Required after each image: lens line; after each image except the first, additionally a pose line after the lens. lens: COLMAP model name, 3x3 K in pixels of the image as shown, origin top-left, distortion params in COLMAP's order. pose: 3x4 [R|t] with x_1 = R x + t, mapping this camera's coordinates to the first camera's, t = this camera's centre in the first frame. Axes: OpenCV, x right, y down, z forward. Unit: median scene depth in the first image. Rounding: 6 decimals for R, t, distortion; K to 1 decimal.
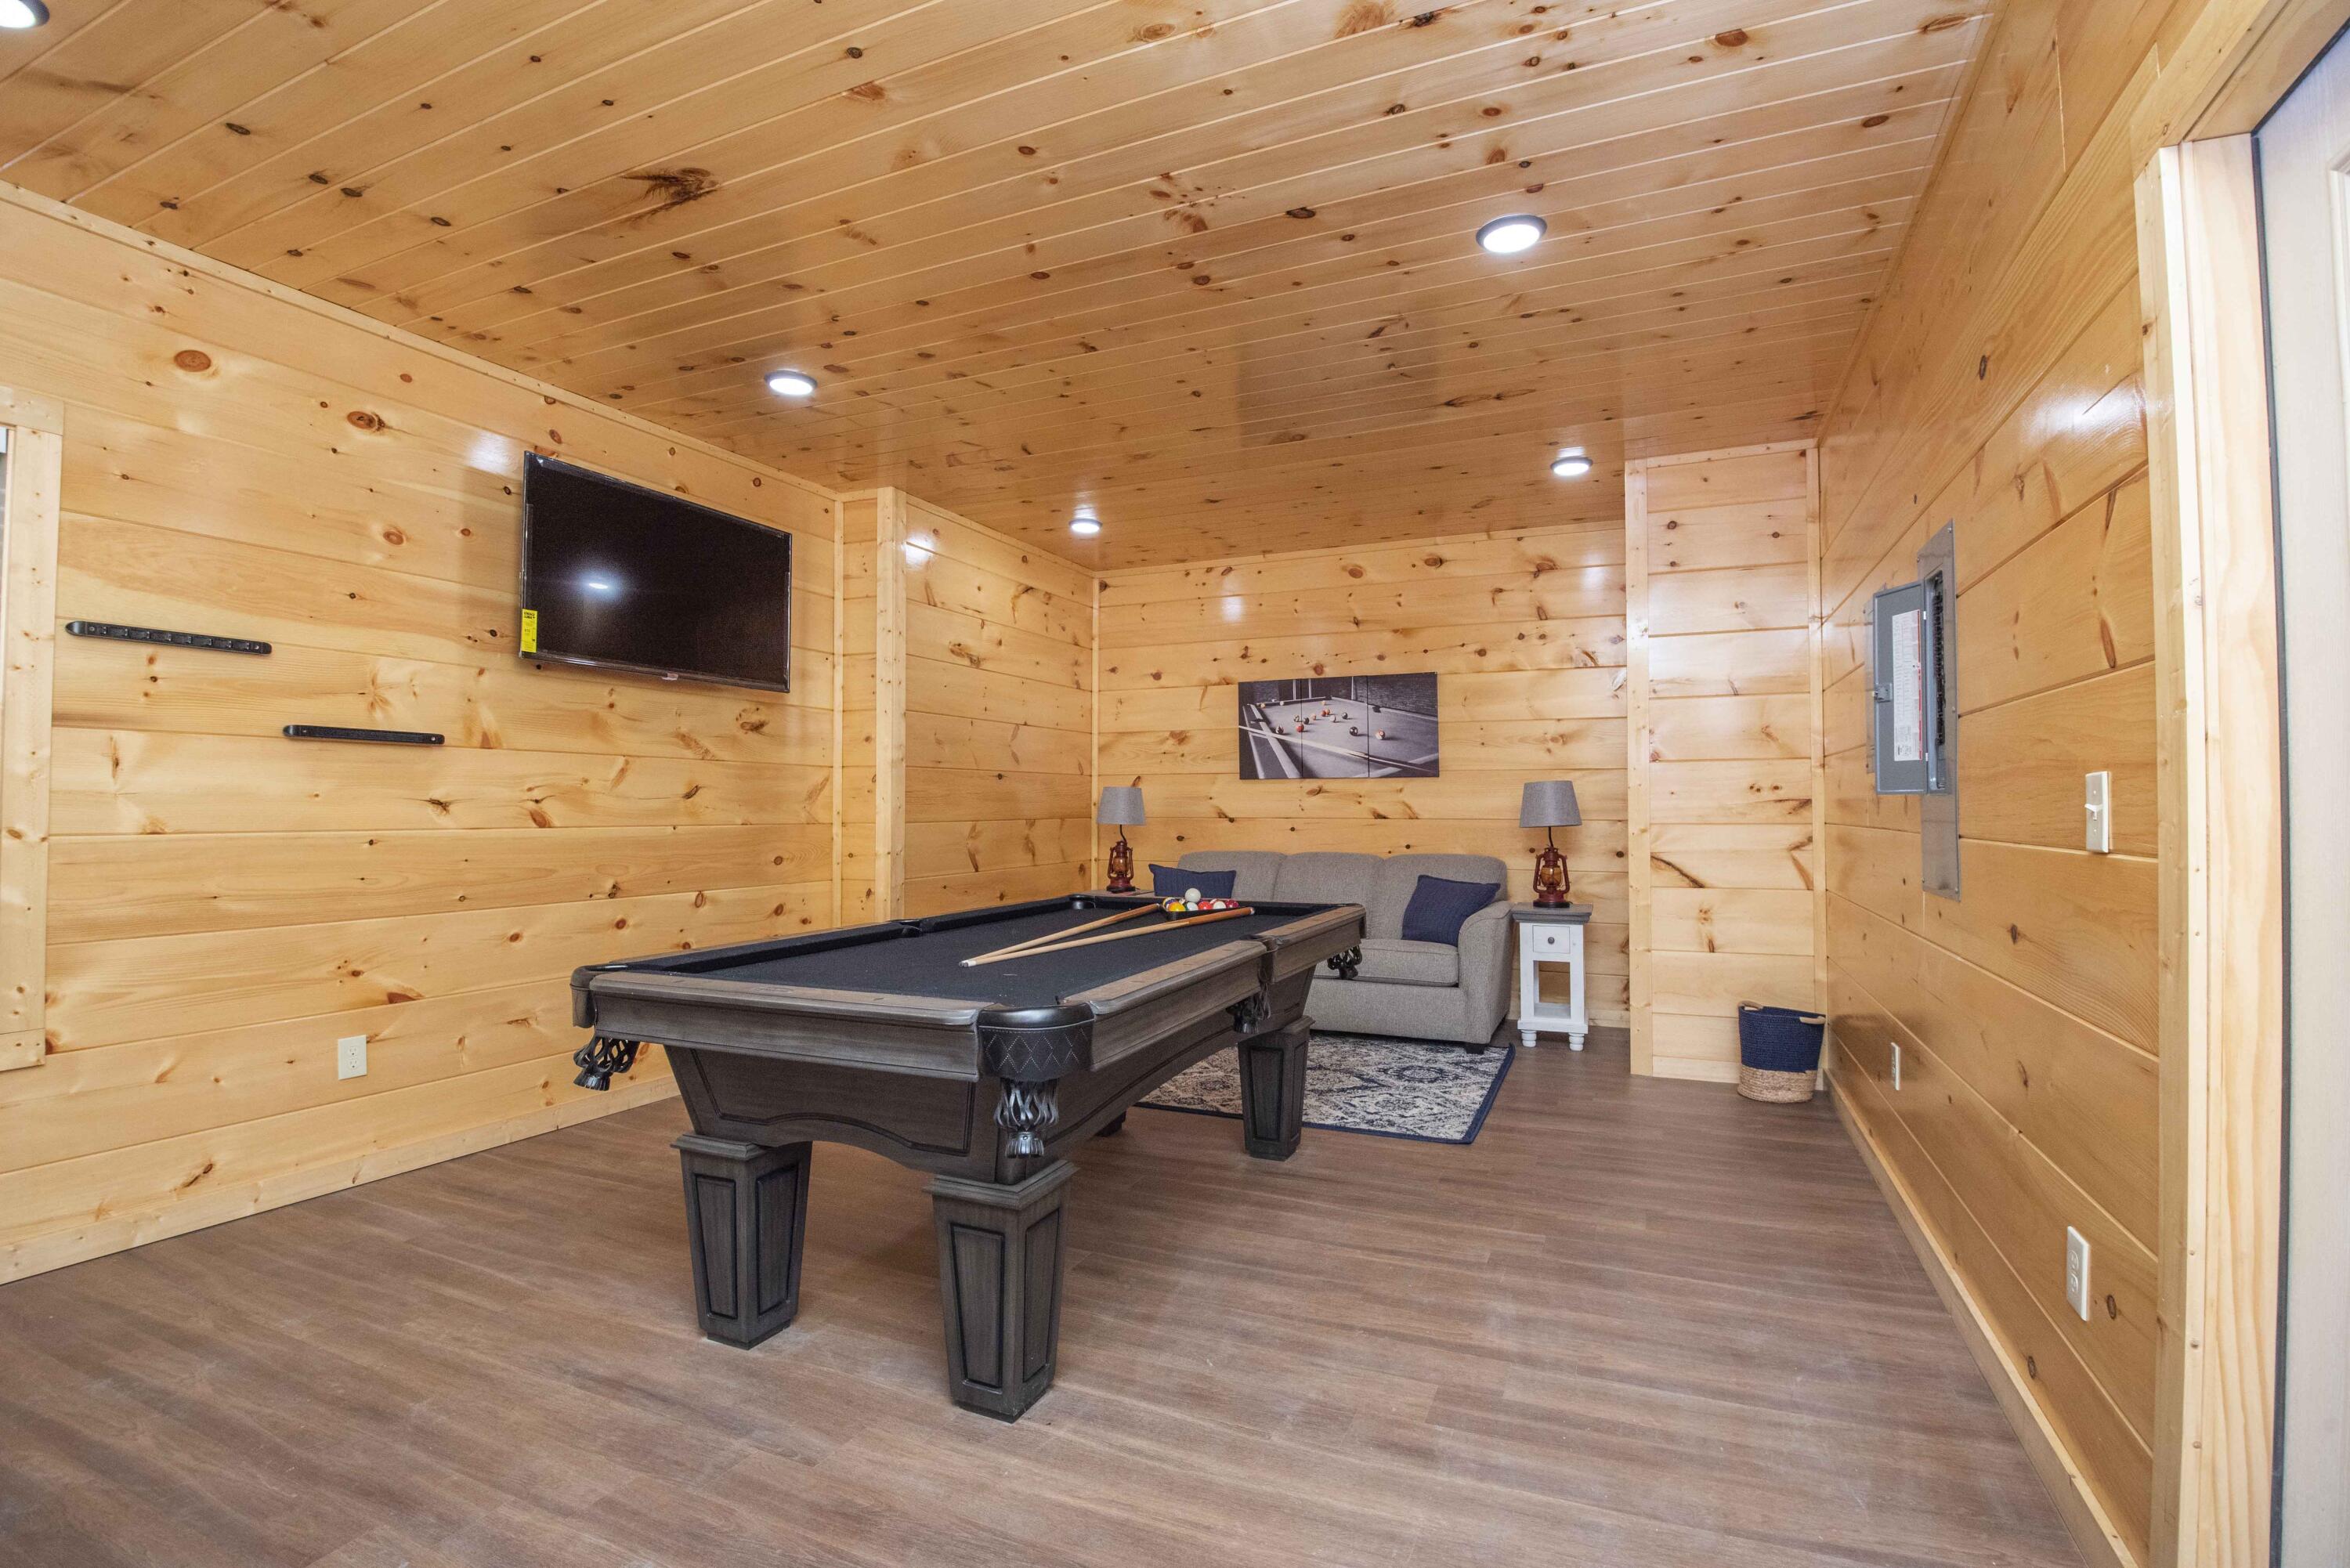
lens RADIAL K [[1069.3, 0, 1188.6], [0, 1069.3, 779.7], [0, 0, 1]] dist [-0.014794, -0.010873]
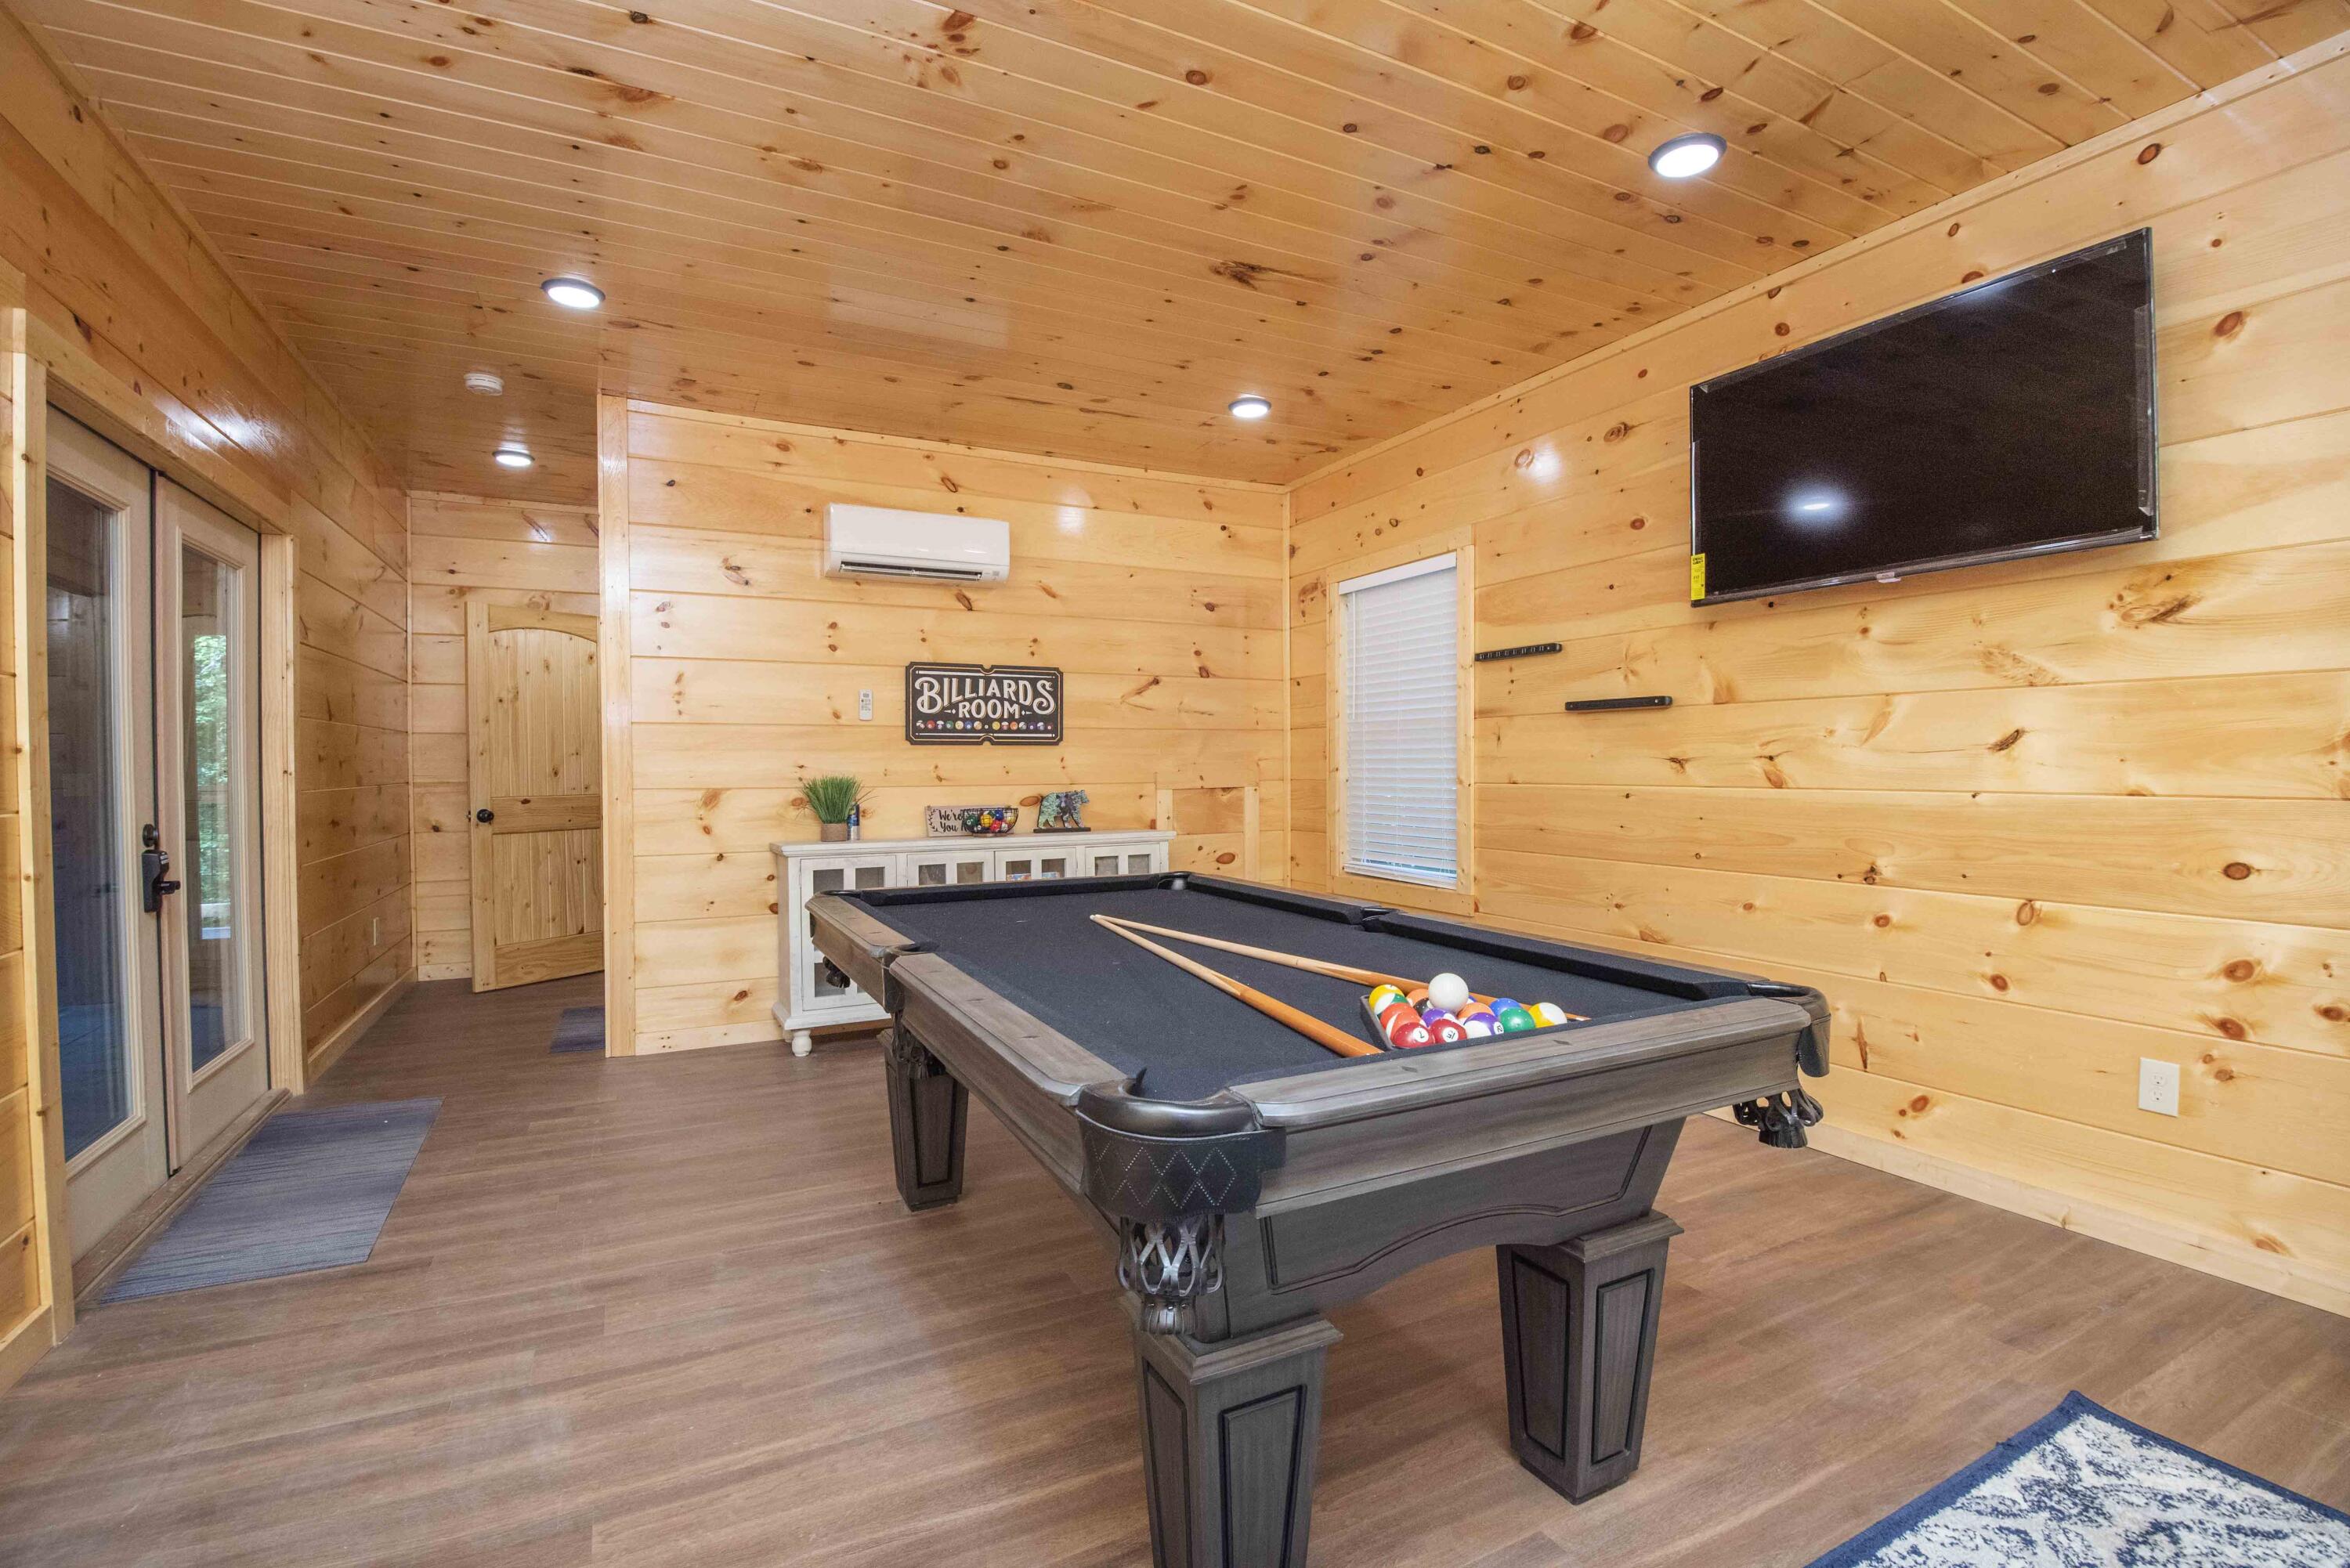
lens RADIAL K [[1069.3, 0, 1189.0], [0, 1069.3, 779.3], [0, 0, 1]] dist [-0.014794, -0.010873]
pose [[-0.628219, 0.014710, -0.777898, 0.343403], [0.025909, 0.999662, -0.002020, 0.024501], [0.777605, -0.021424, -0.628388, 1.077753]]
